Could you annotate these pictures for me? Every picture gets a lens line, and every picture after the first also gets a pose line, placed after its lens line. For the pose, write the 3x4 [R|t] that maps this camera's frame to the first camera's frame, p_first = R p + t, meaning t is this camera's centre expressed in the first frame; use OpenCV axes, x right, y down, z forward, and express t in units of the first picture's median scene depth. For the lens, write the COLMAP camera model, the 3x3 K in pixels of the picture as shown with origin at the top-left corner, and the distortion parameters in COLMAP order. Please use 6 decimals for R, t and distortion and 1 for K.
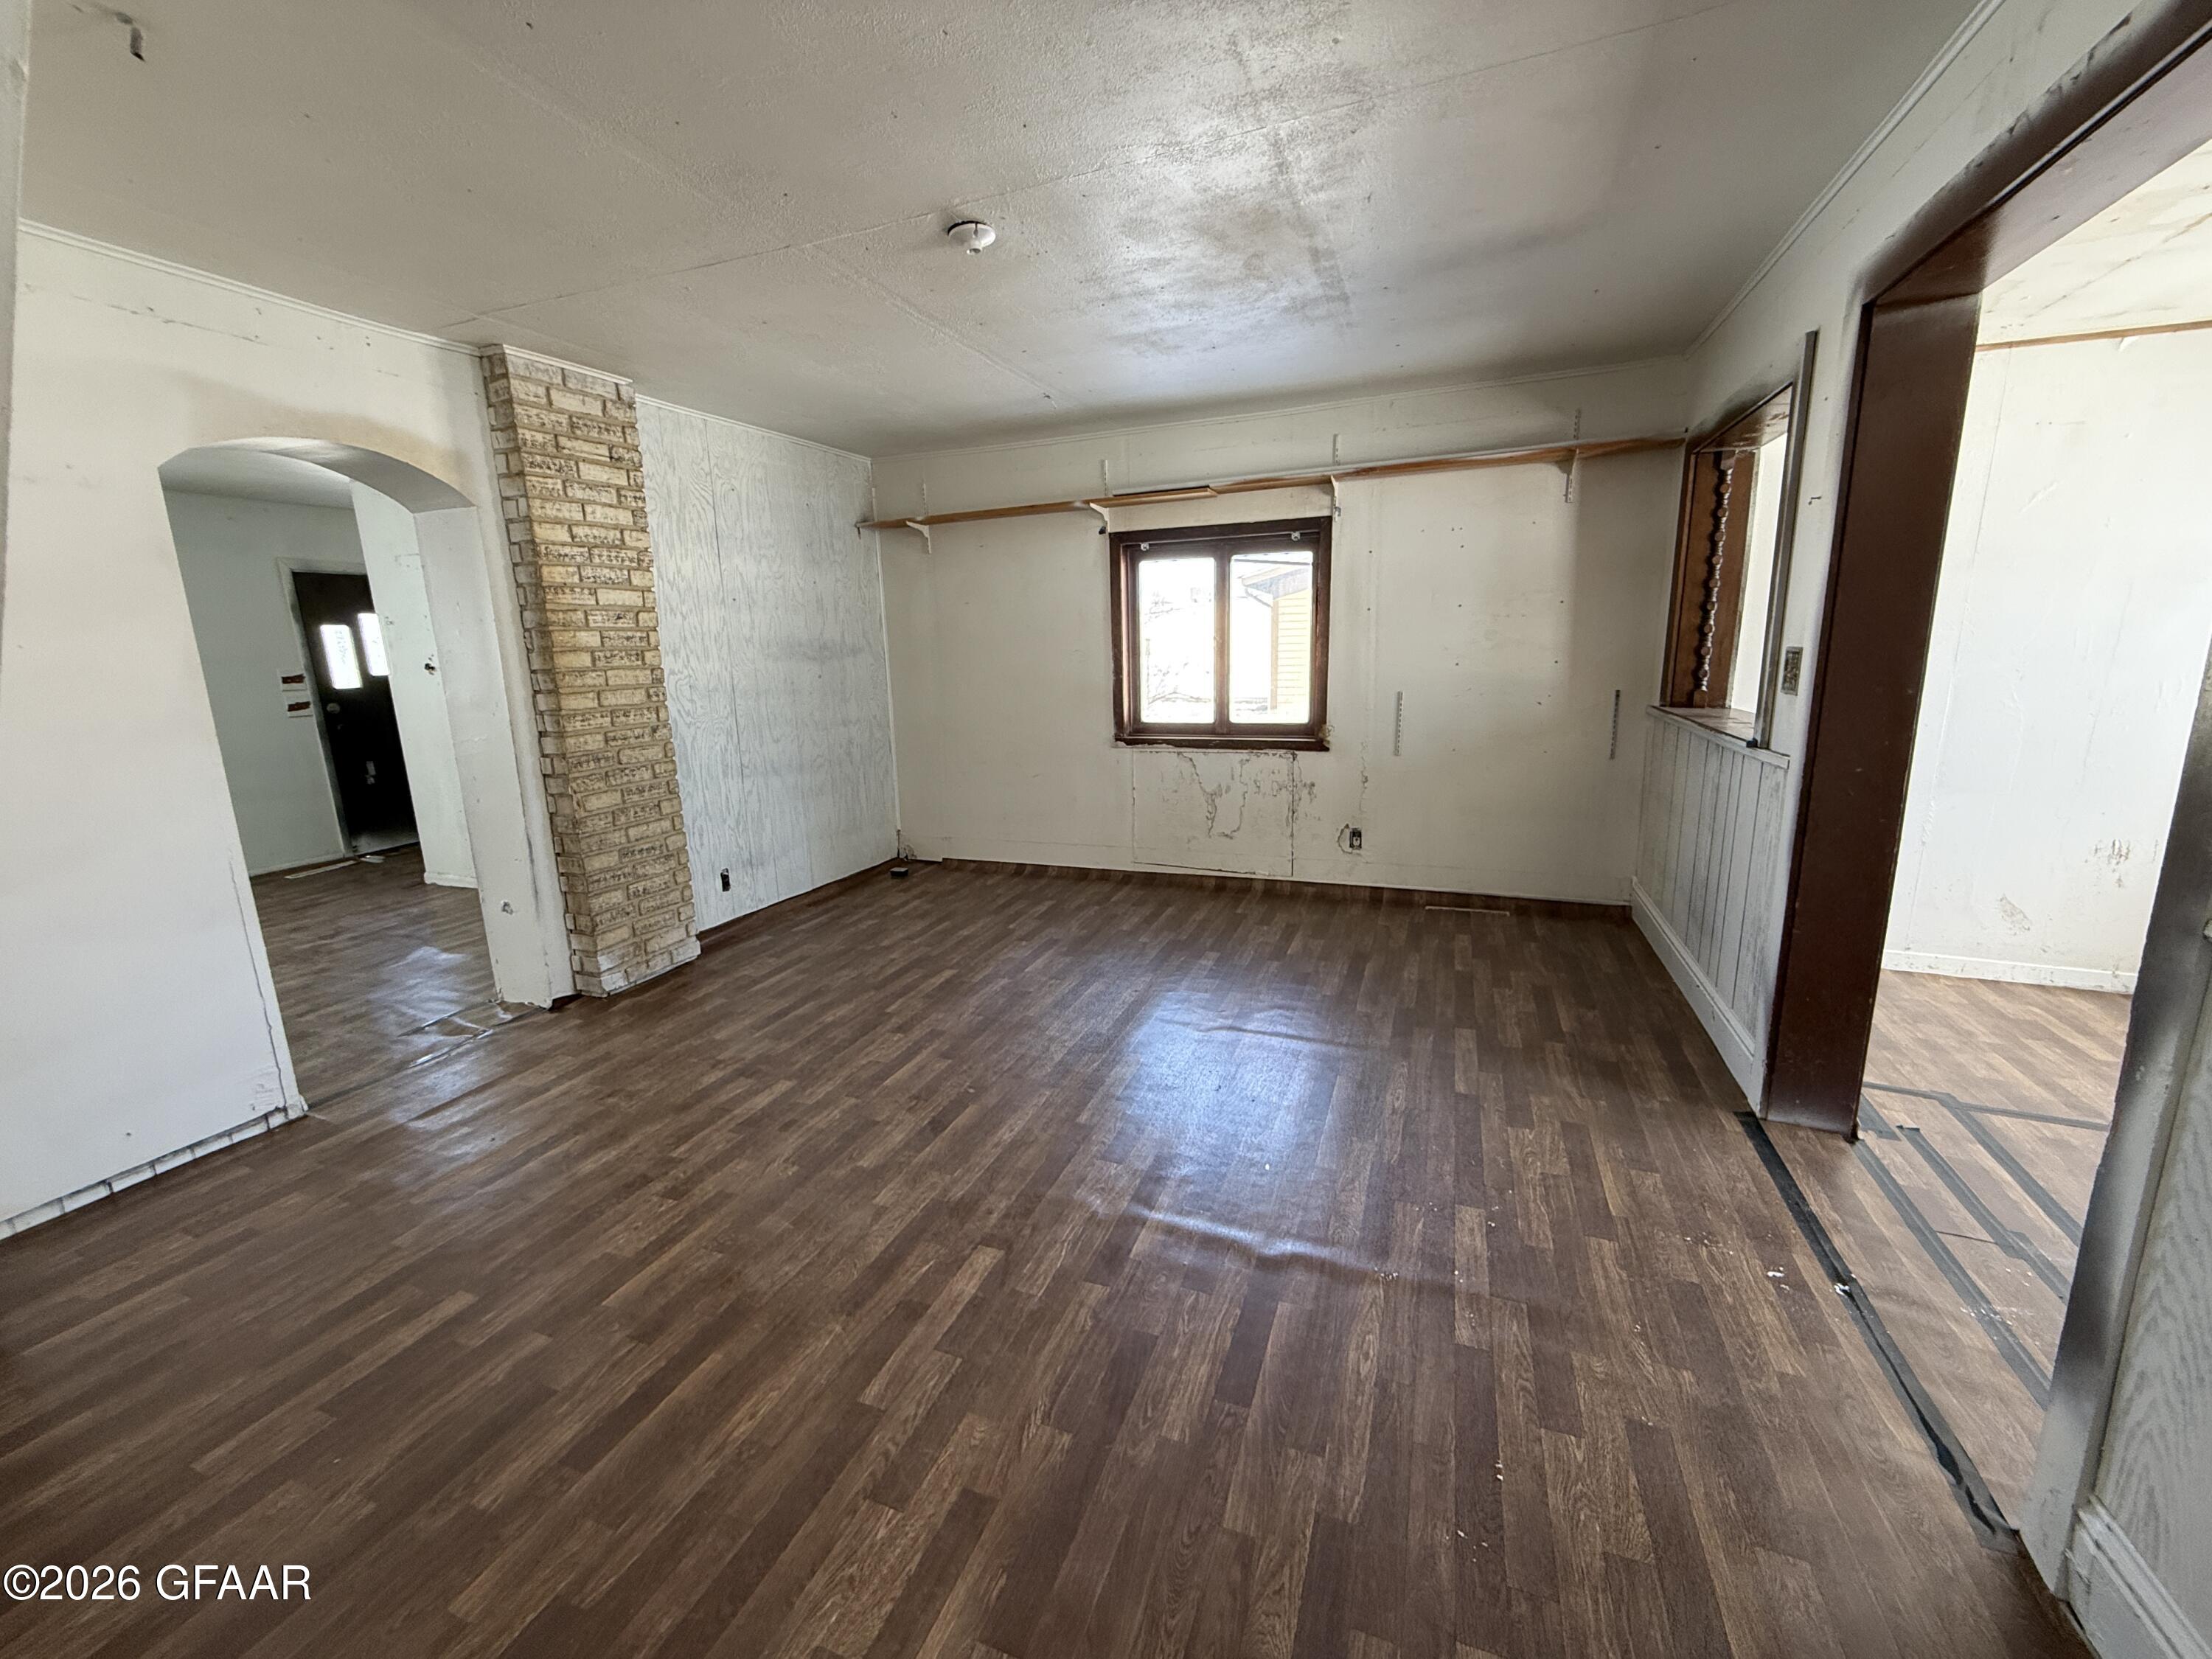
lens RADIAL K [[875.2, 0, 1100.1], [0, 875.2, 827.9], [0, 0, 1]] dist [-0.000571, 0.000037]
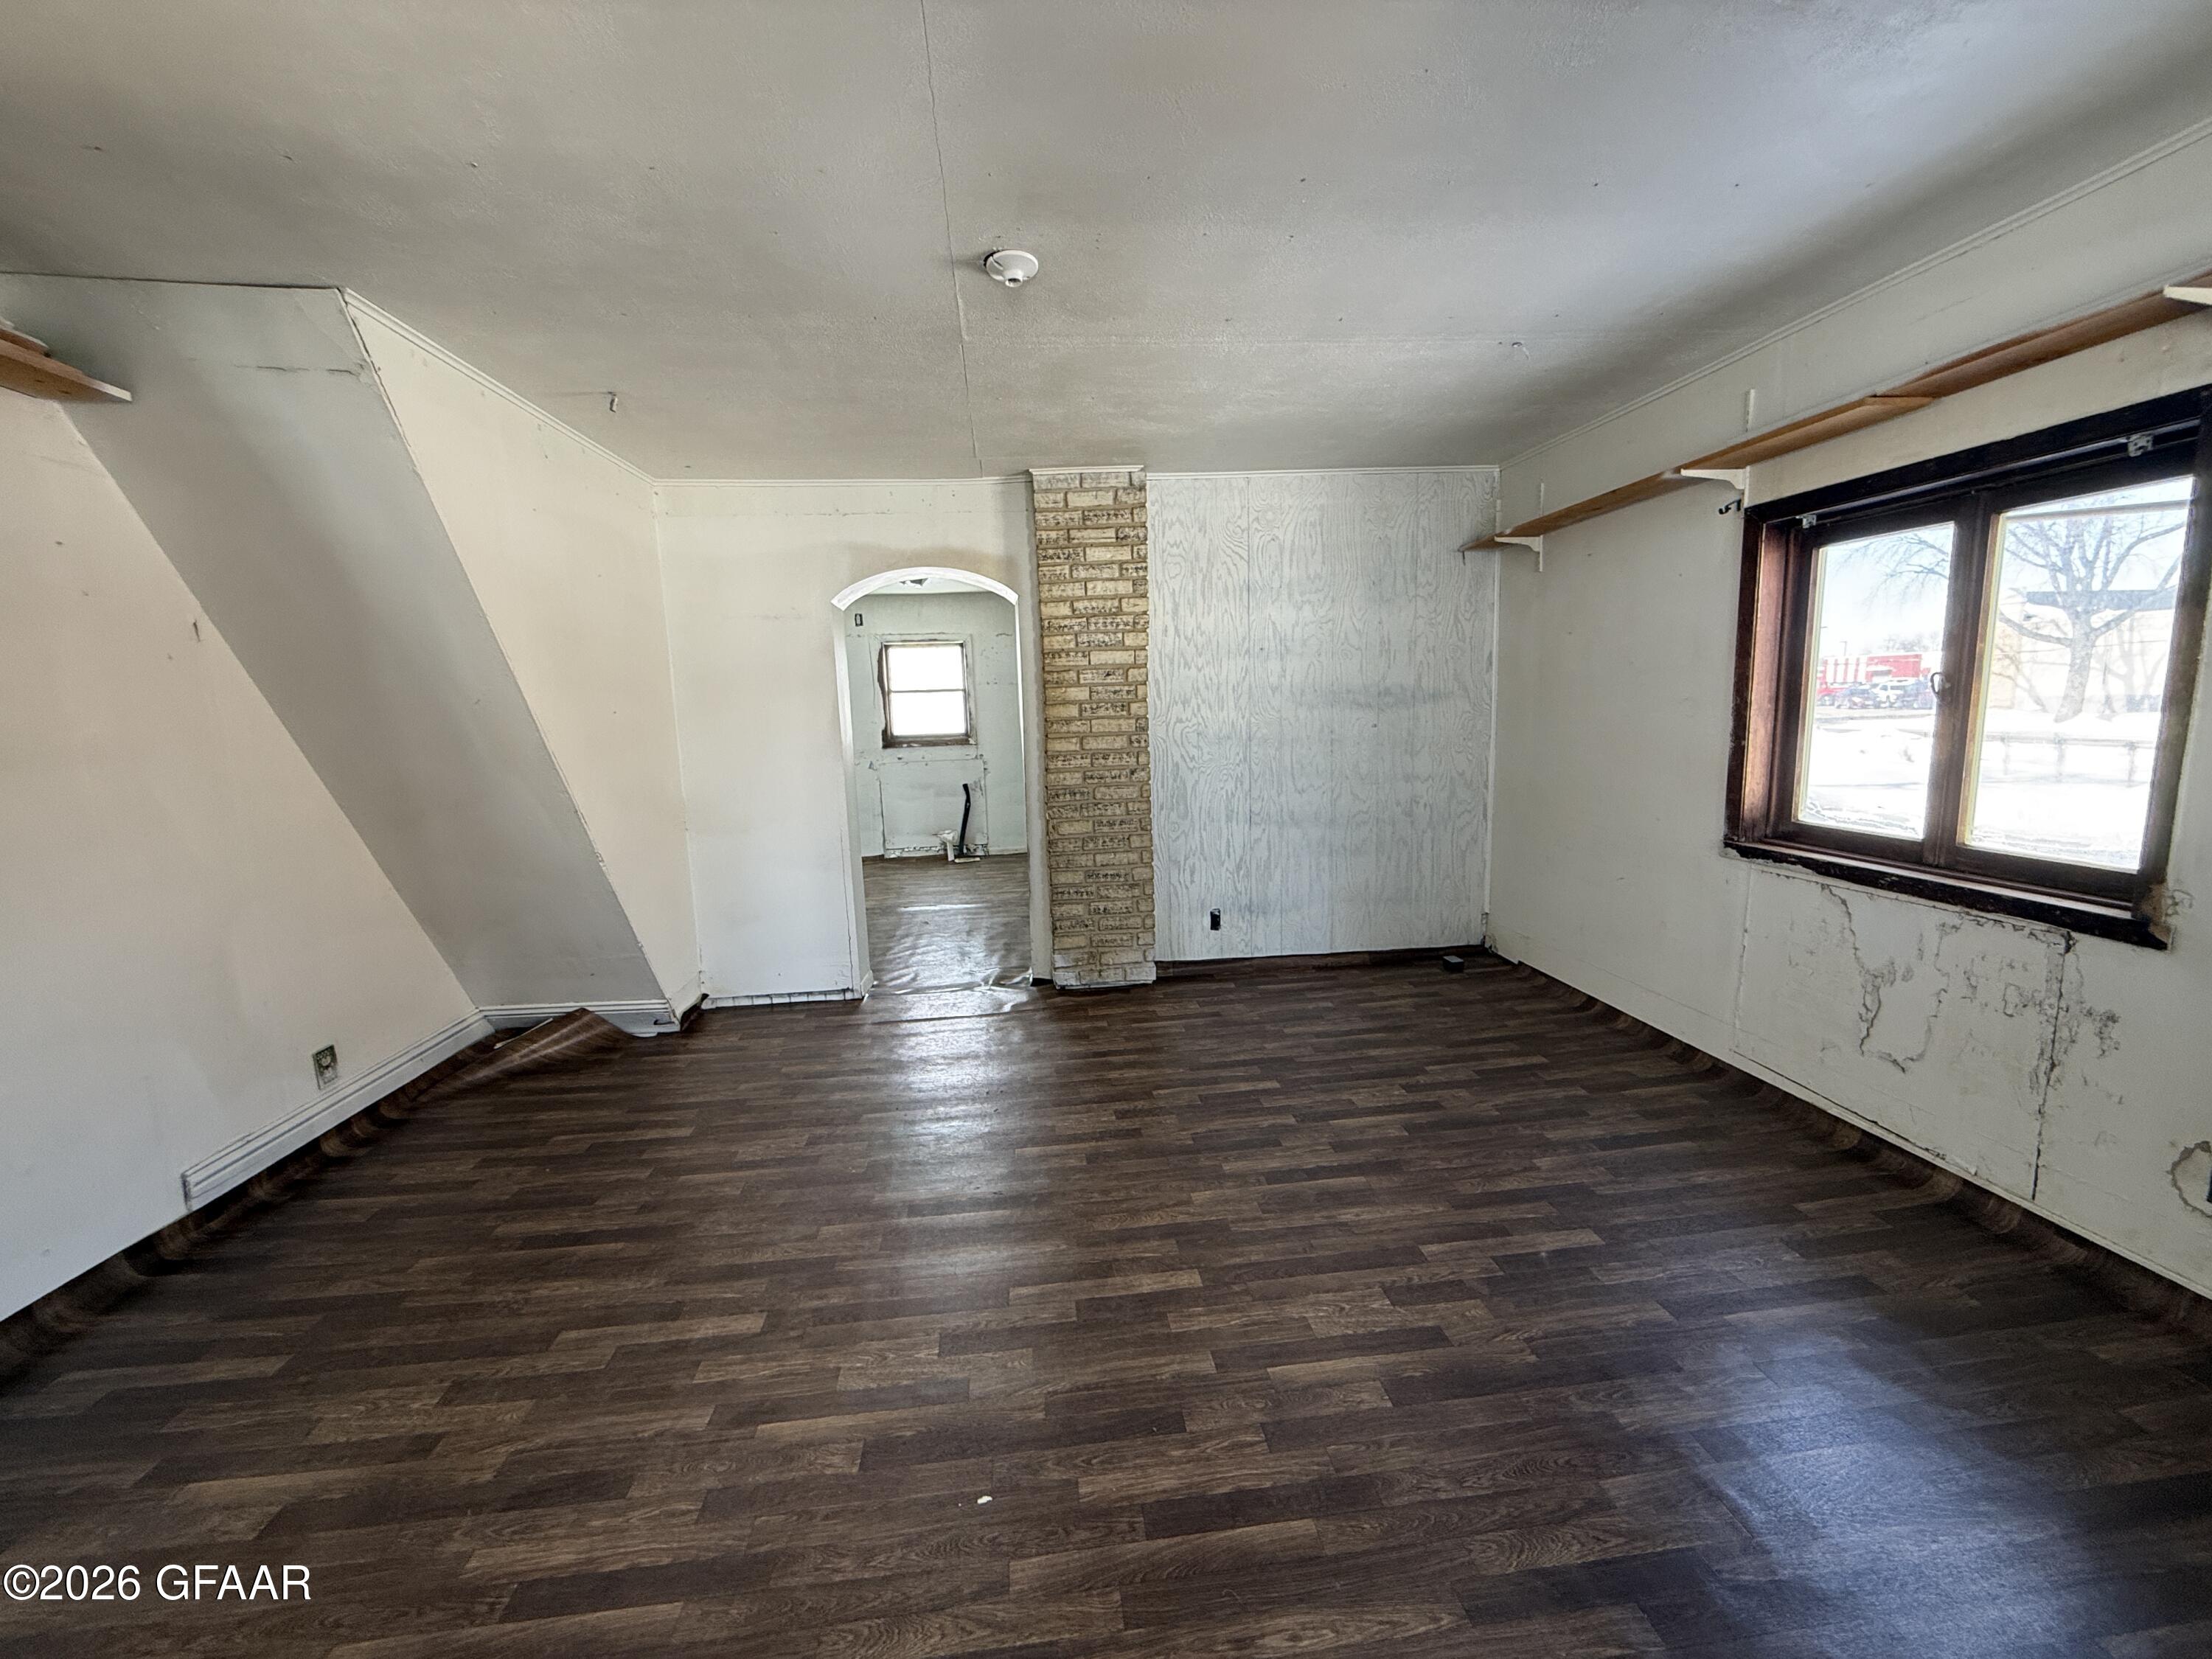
lens RADIAL K [[875.2, 0, 1100.1], [0, 875.2, 827.9], [0, 0, 1]] dist [-0.000571, 0.000037]
pose [[0.461369, 0.137192, -0.876537, 0.442569], [-0.160290, 0.984603, 0.069737, -0.107398], [0.872608, 0.108326, 0.476256, 0.413858]]
